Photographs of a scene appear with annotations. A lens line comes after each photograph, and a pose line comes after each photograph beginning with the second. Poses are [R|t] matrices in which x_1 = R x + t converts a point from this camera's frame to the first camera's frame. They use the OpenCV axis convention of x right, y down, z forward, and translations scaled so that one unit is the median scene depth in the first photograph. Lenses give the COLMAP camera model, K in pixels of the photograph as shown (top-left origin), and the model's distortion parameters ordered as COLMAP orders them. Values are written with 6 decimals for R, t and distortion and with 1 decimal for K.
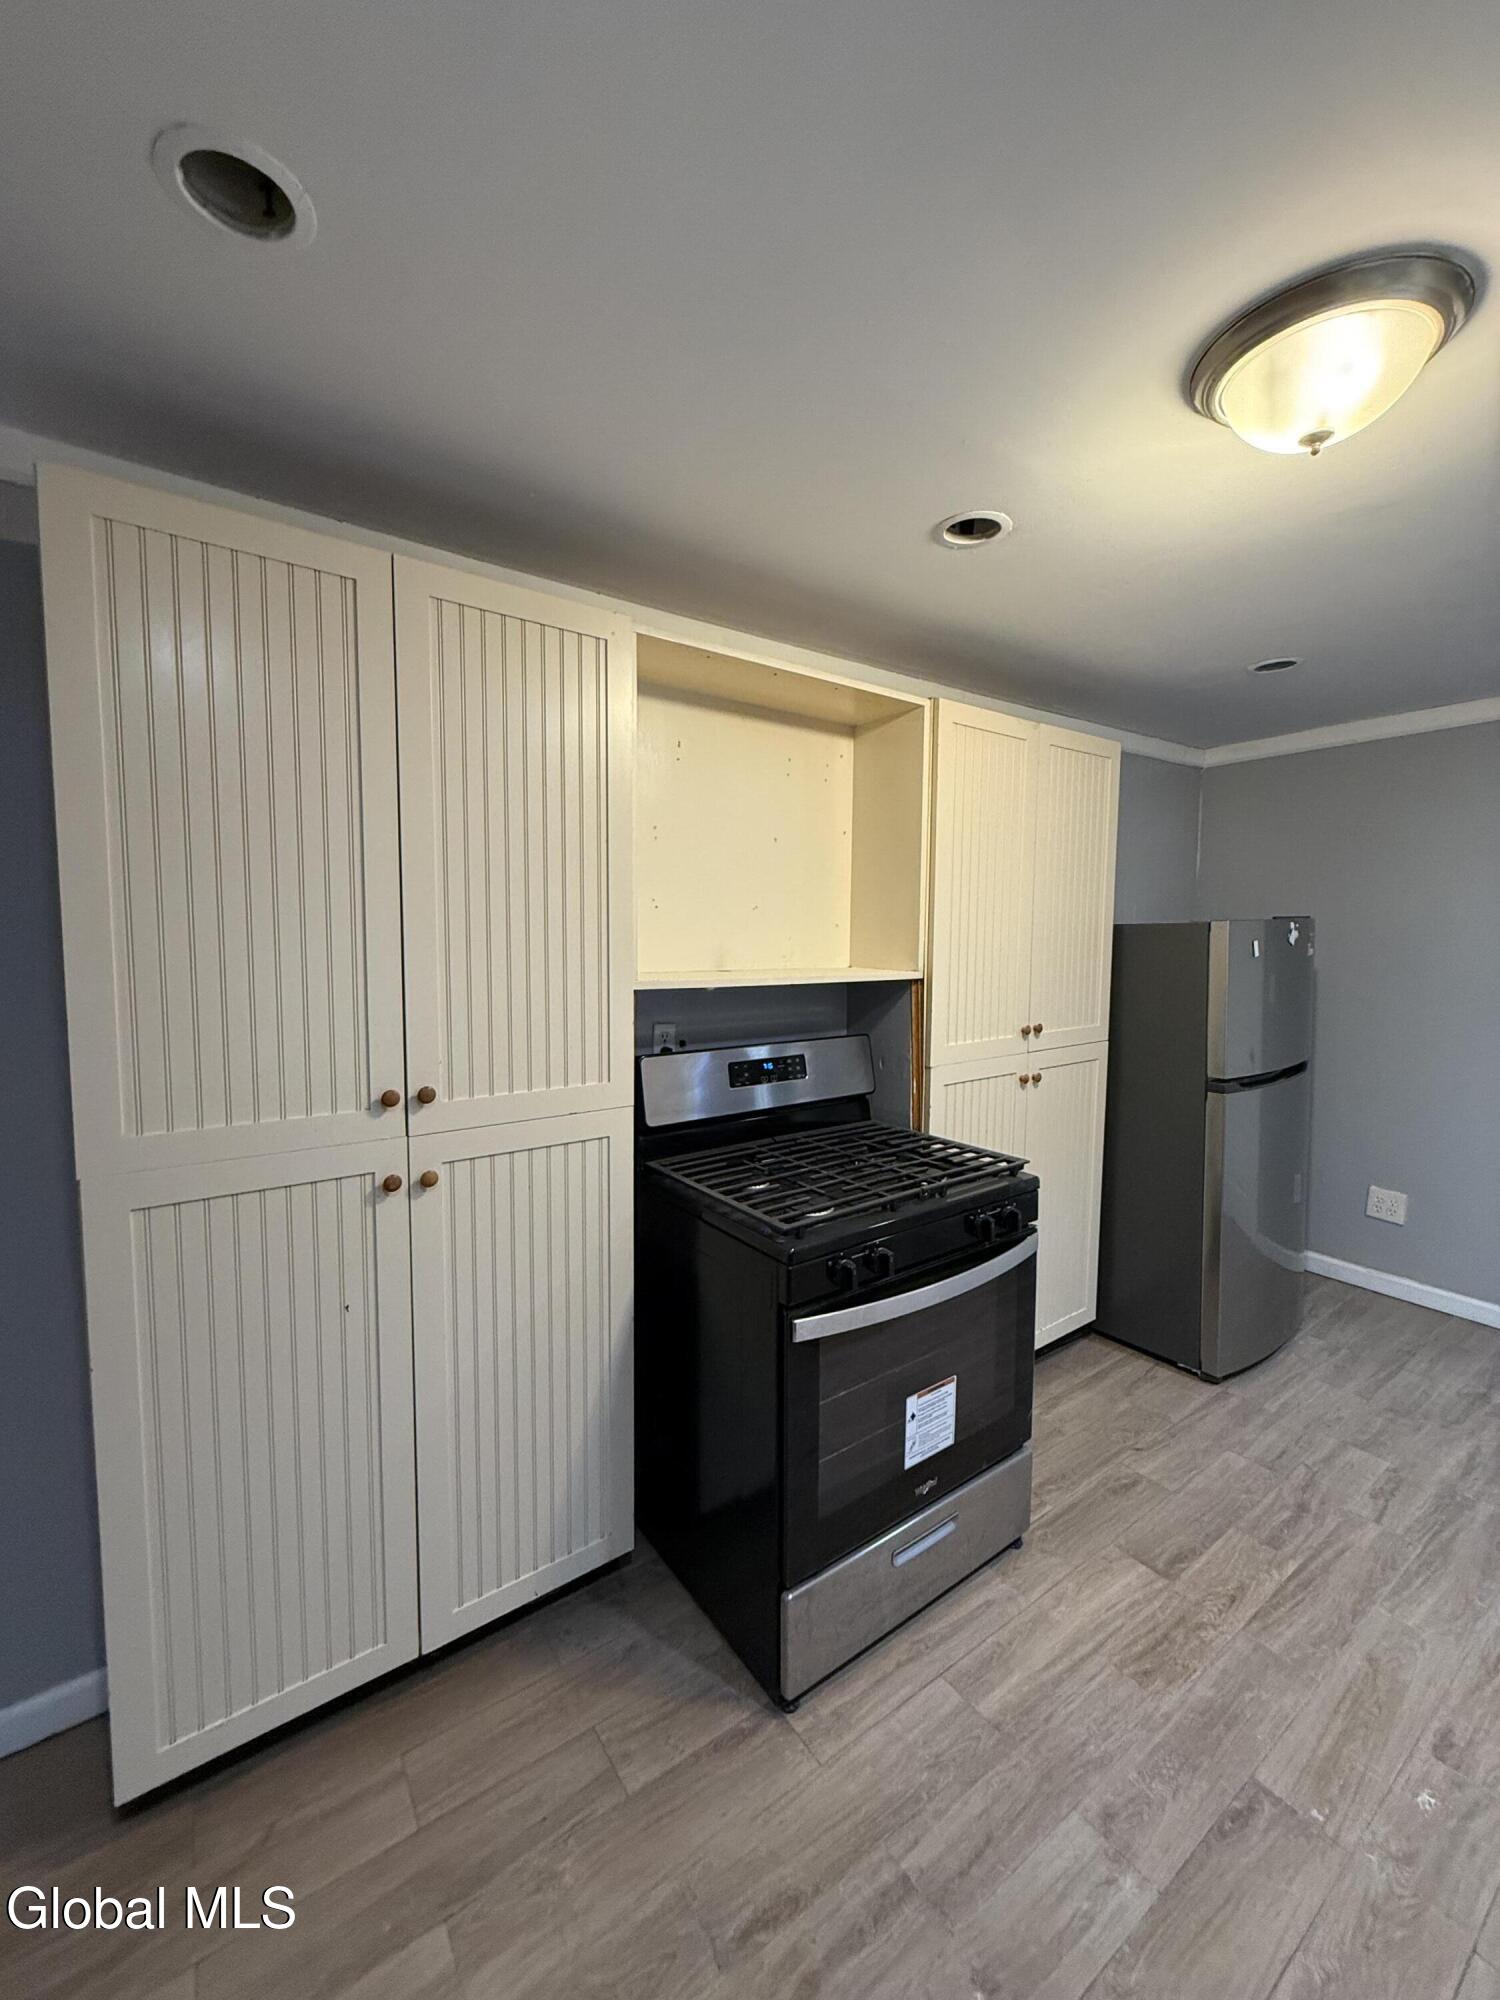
lens RADIAL K [[798.3, 0, 746.6], [0, 798.3, 990.7], [0, 0, 1]] dist [-0.002069, 0.000411]
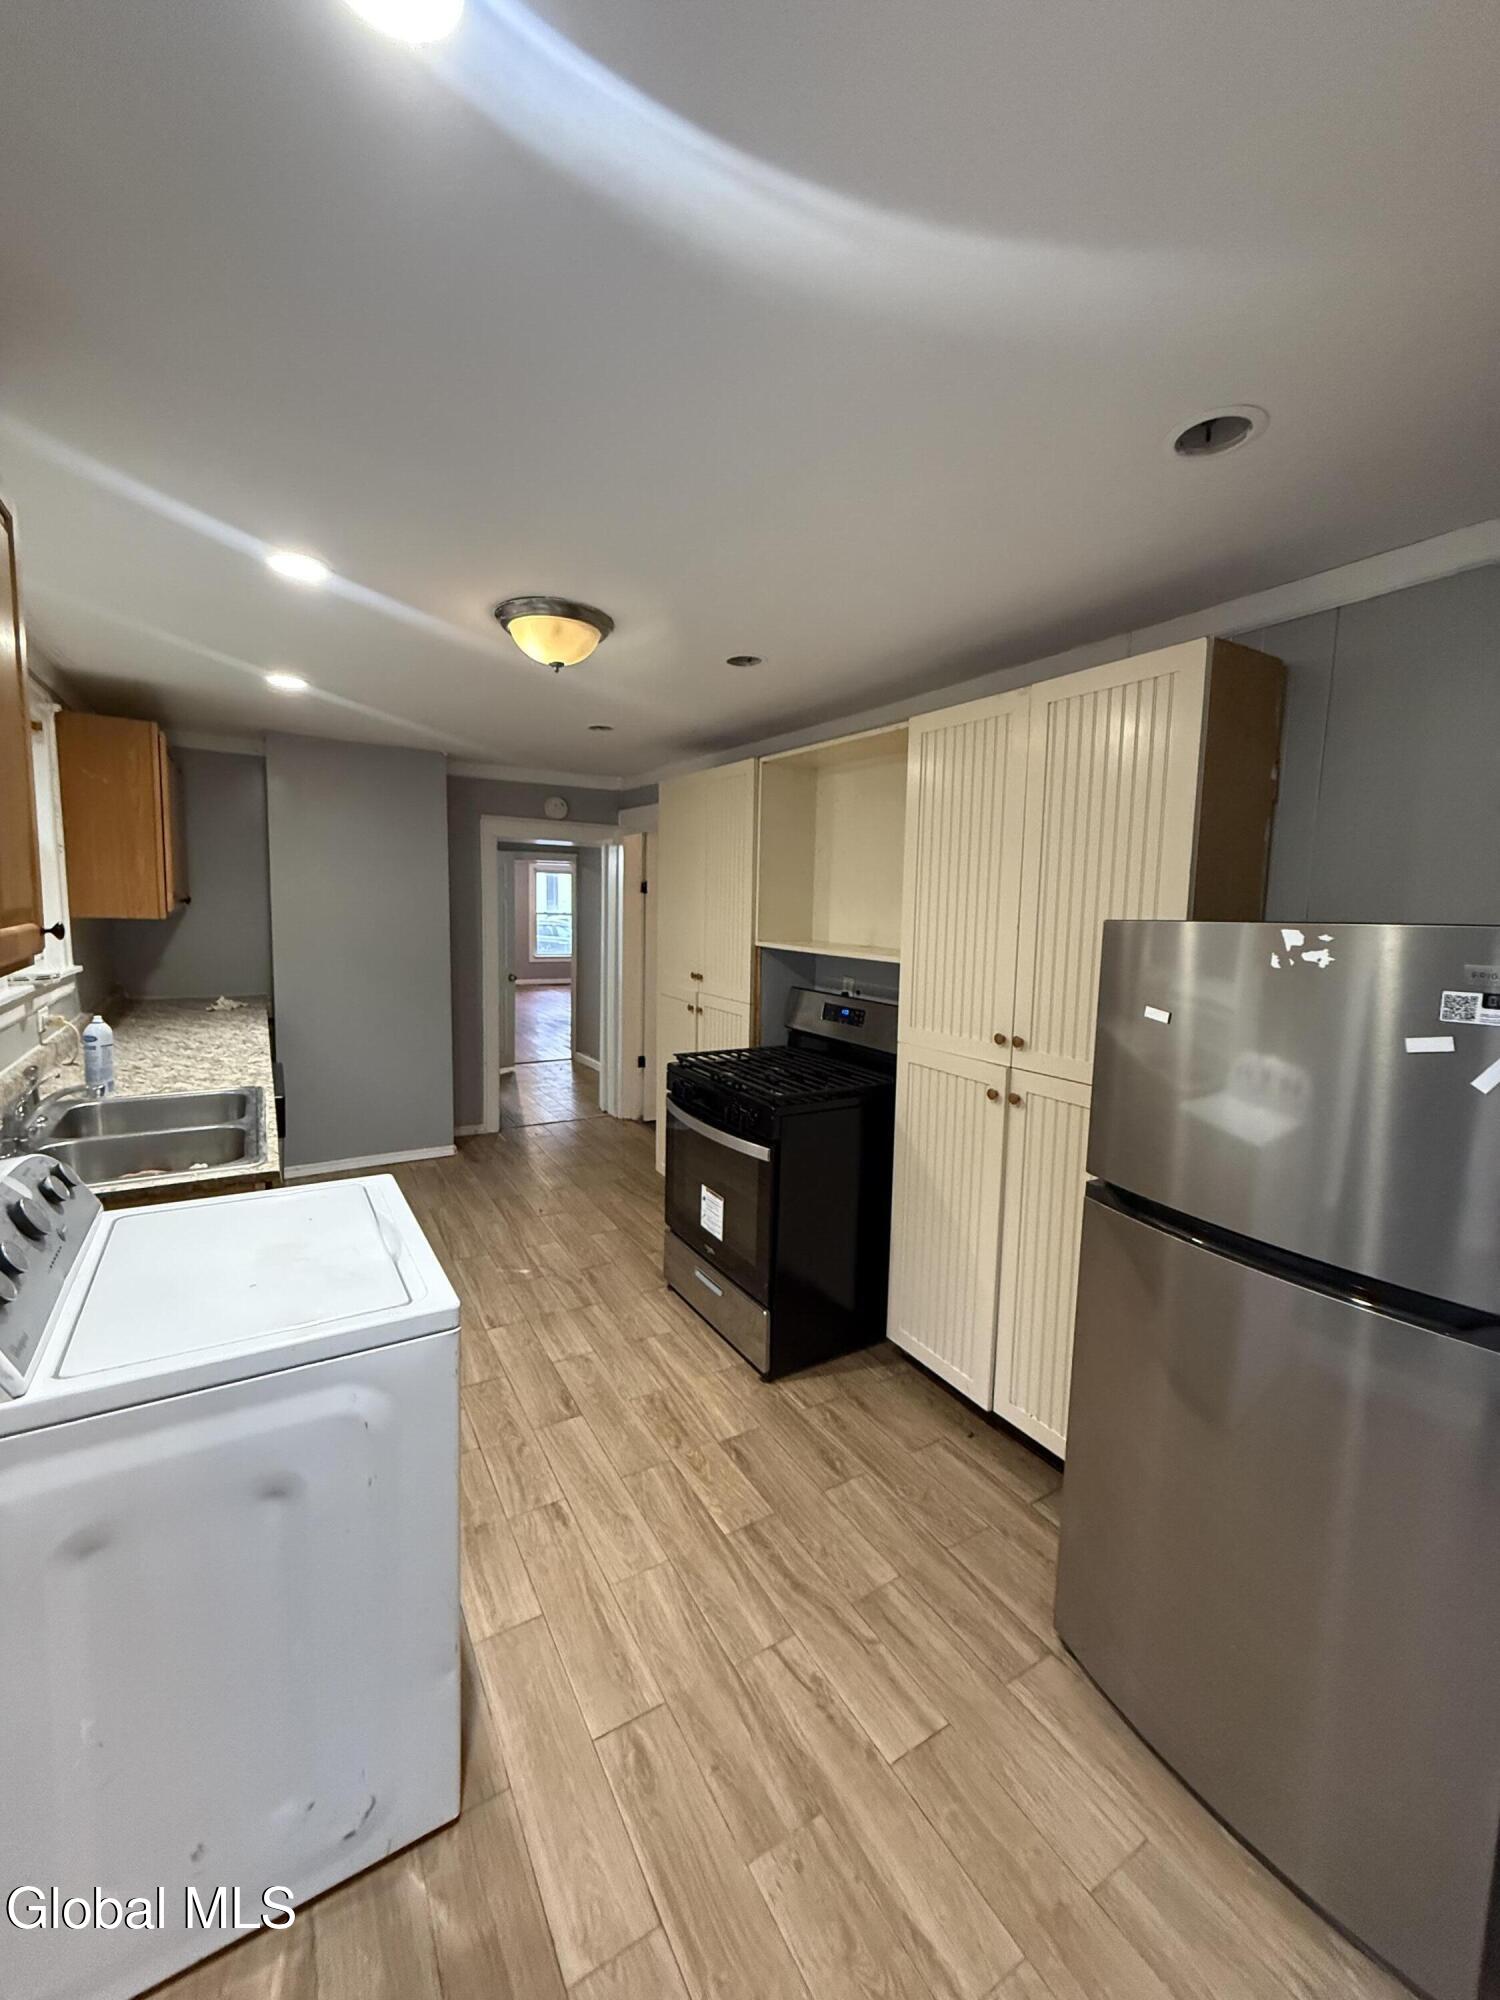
lens RADIAL K [[798.3, 0, 750.3], [0, 798.3, 992.0], [0, 0, 1]] dist [-0.002069, 0.000411]
pose [[-0.074164, 0.101632, -0.992054, 2.008911], [-0.103462, 0.988641, 0.109018, -0.111570], [0.991864, 0.110726, -0.062807, 1.245986]]
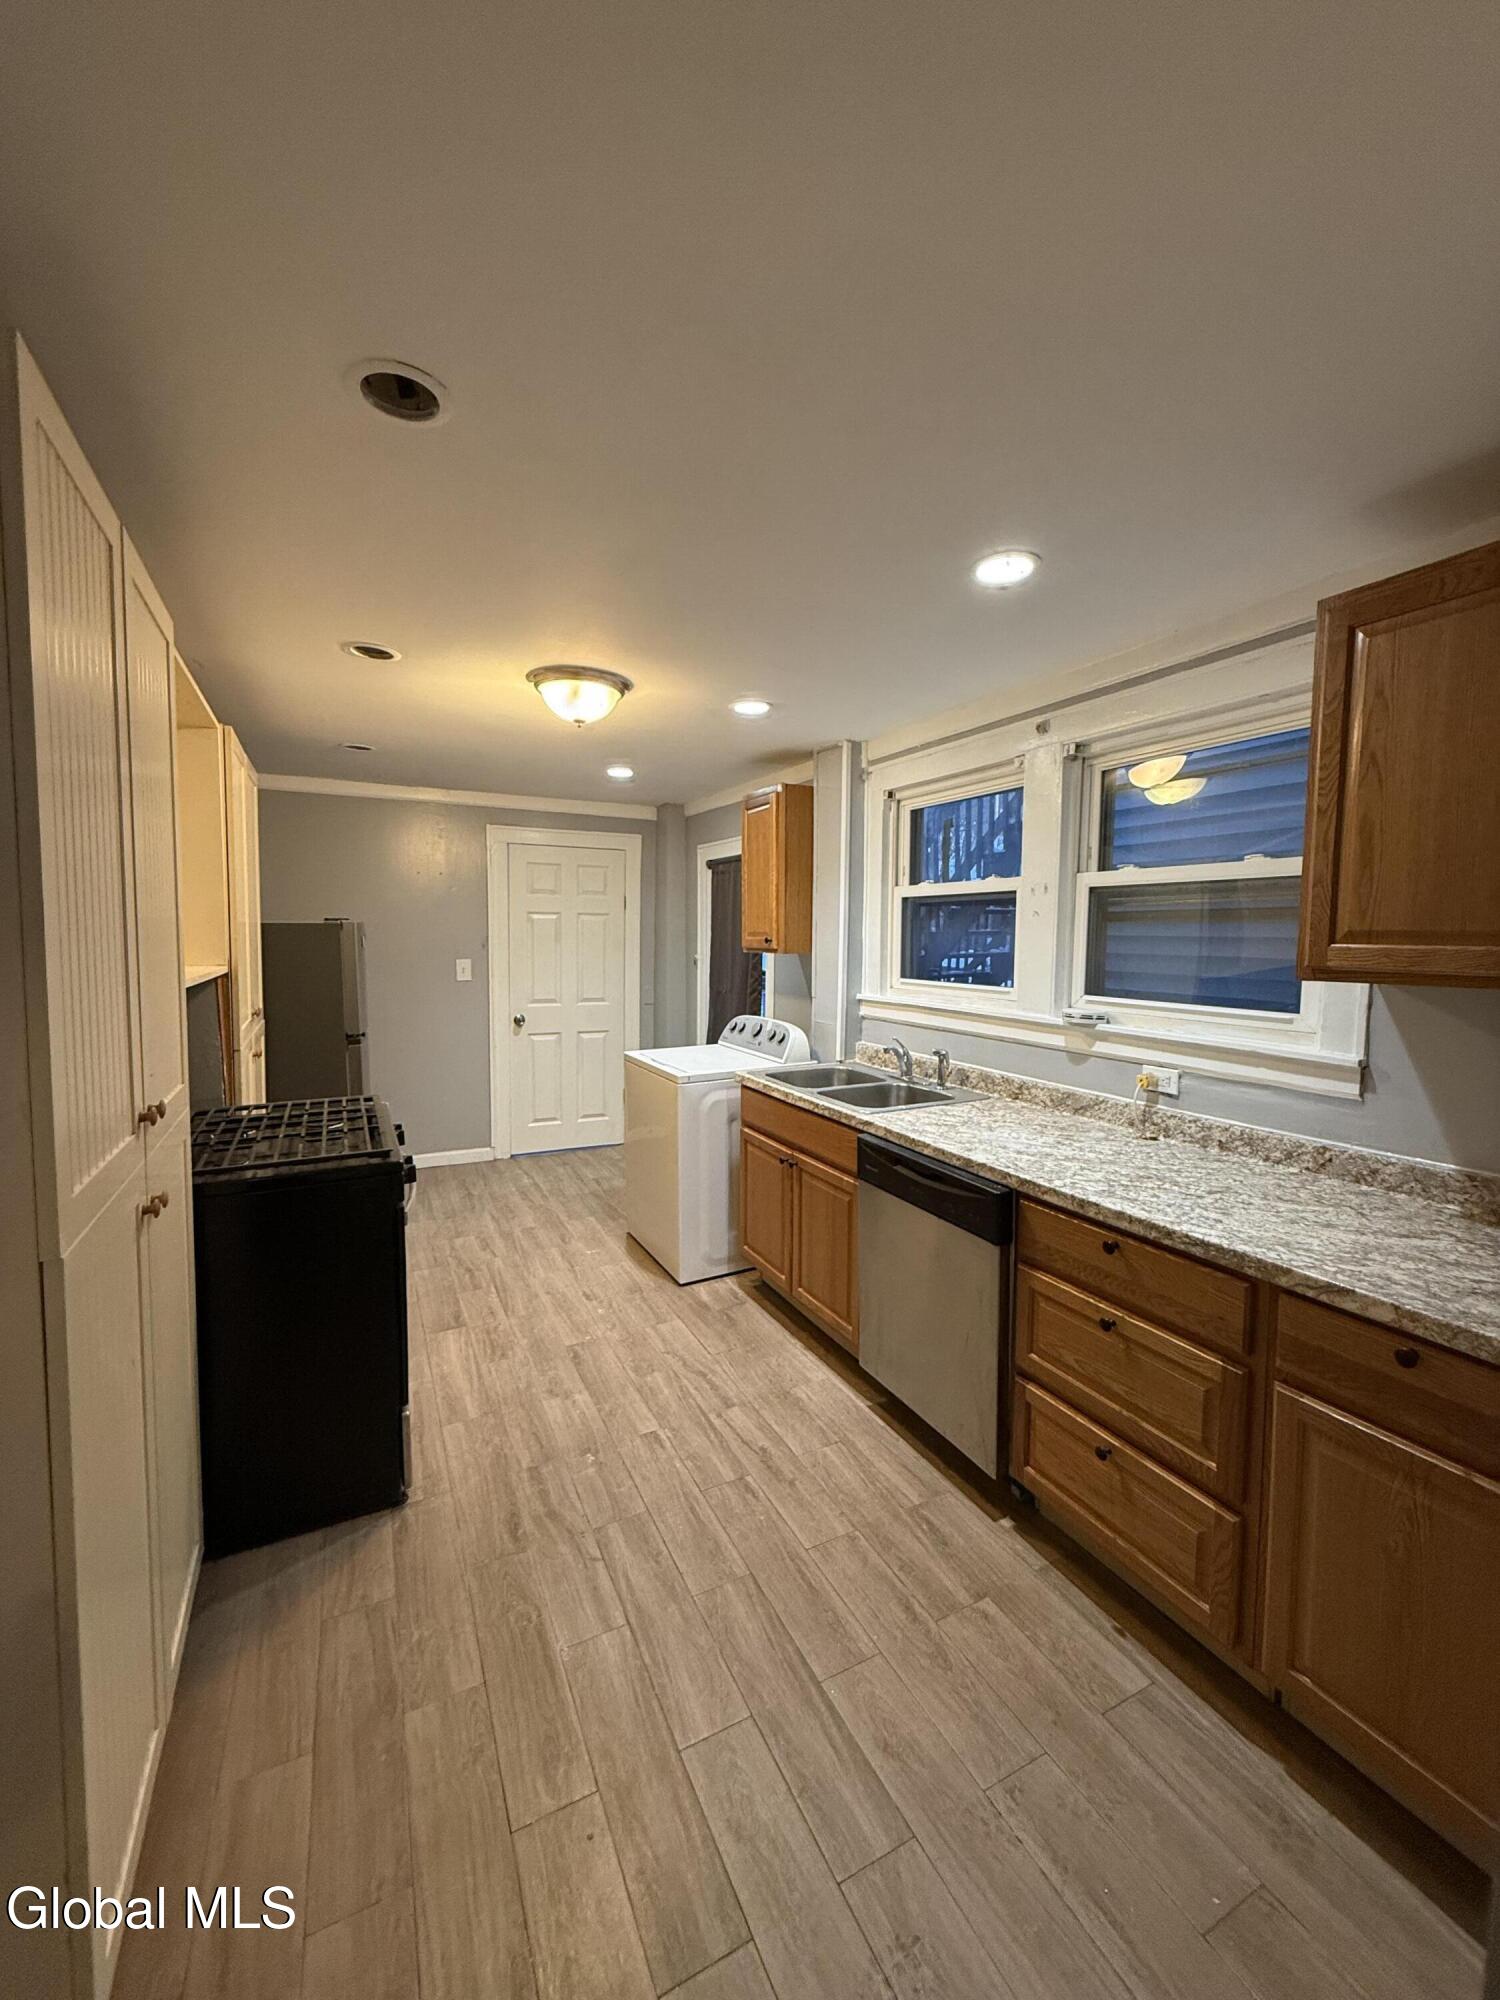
lens RADIAL K [[798.3, 0, 746.3], [0, 798.3, 984.4], [0, 0, 1]] dist [-0.002069, 0.000411]
pose [[0.151841, -0.066142, 0.986189, -1.142634], [0.070390, 0.995949, 0.055959, -0.016467], [-0.985895, 0.060921, 0.155882, 0.152200]]
